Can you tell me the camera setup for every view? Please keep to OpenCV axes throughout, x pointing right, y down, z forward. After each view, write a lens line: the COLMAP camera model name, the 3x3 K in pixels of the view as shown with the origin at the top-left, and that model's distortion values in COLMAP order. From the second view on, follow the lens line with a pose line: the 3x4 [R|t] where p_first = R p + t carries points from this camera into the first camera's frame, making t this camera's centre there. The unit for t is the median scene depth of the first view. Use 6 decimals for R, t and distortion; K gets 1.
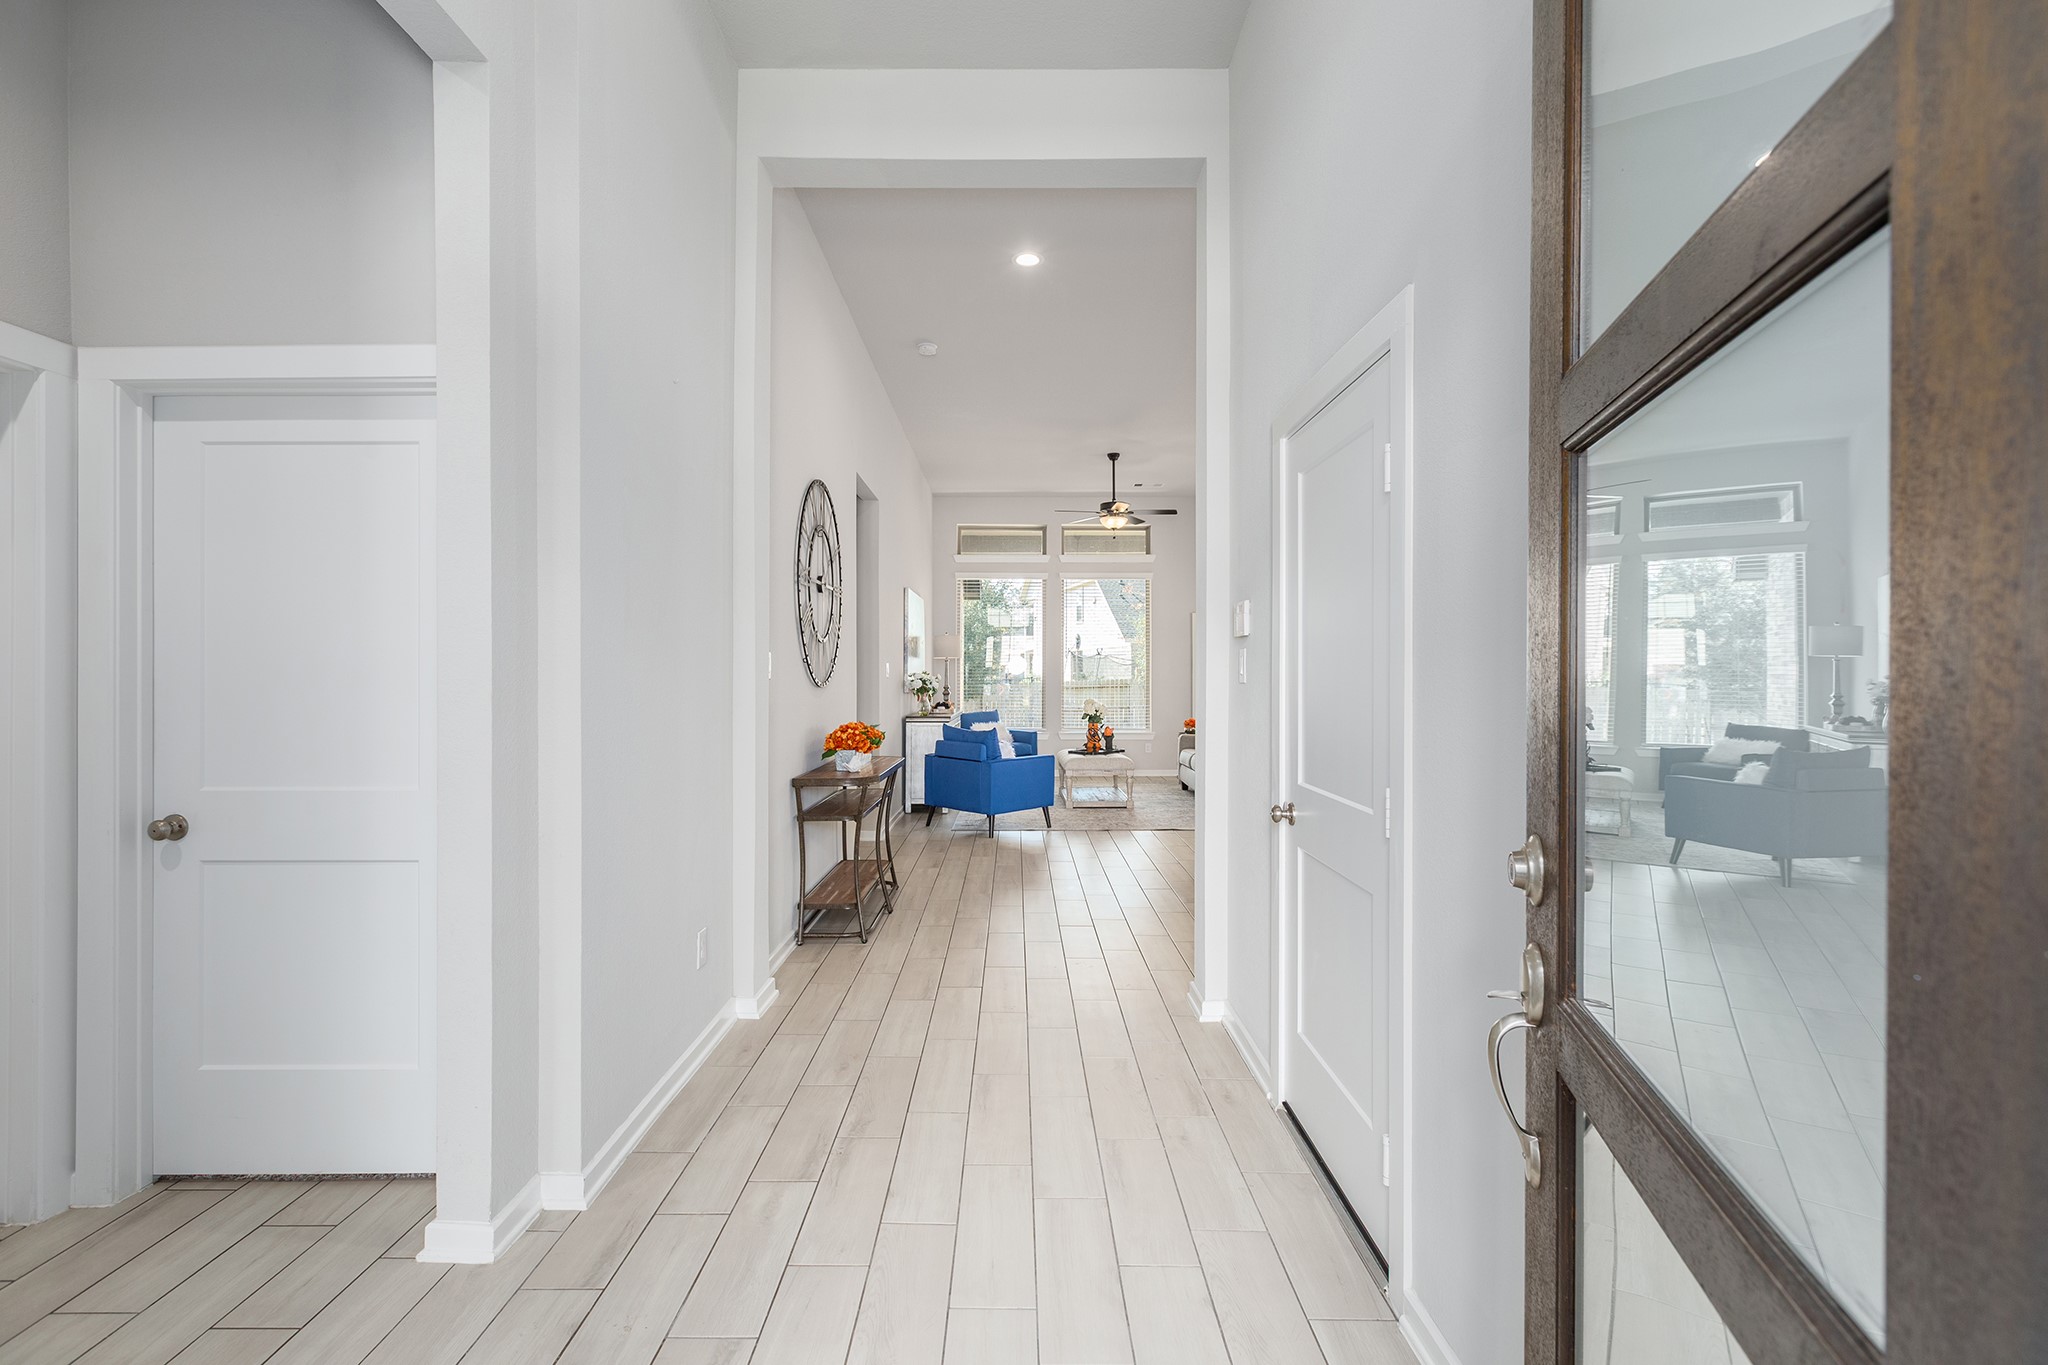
lens RADIAL K [[908.2, 0, 1018.7], [0, 908.2, 677.3], [0, 0, 1]] dist [-0.001760, -0.000286]
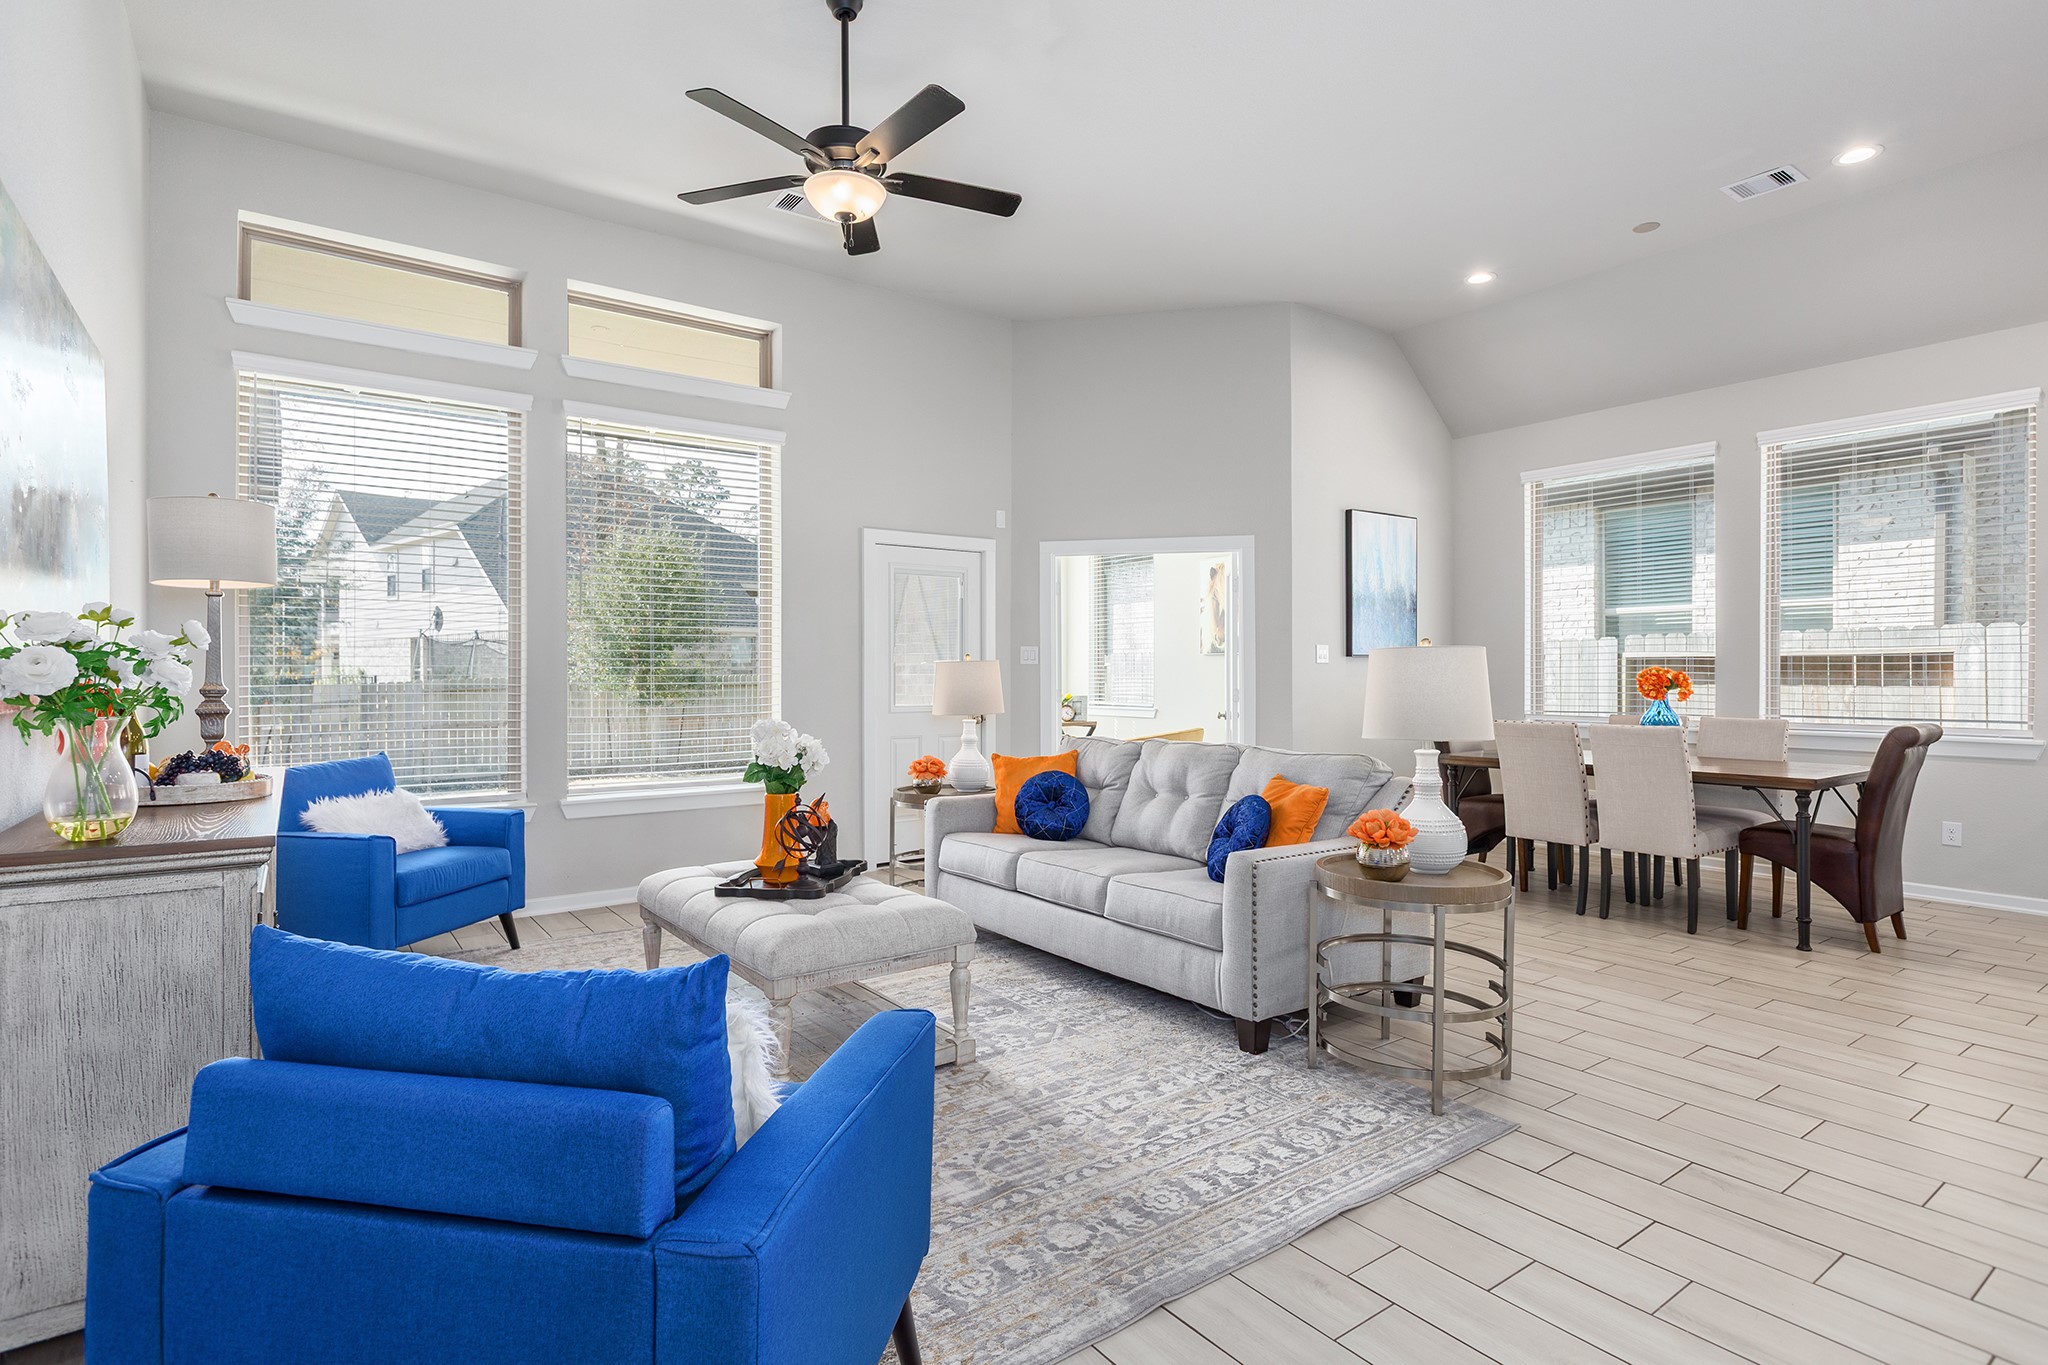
lens RADIAL K [[1026.1, 0, 1014.1], [0, 1026.1, 682.7], [0, 0, 1]] dist [0.001186, 0.000326]
pose [[0.818351, -0.004019, 0.574705, -0.063749], [0.001775, 0.999988, 0.004466, 0.008471], [-0.574716, -0.002635, 0.818349, 0.651160]]
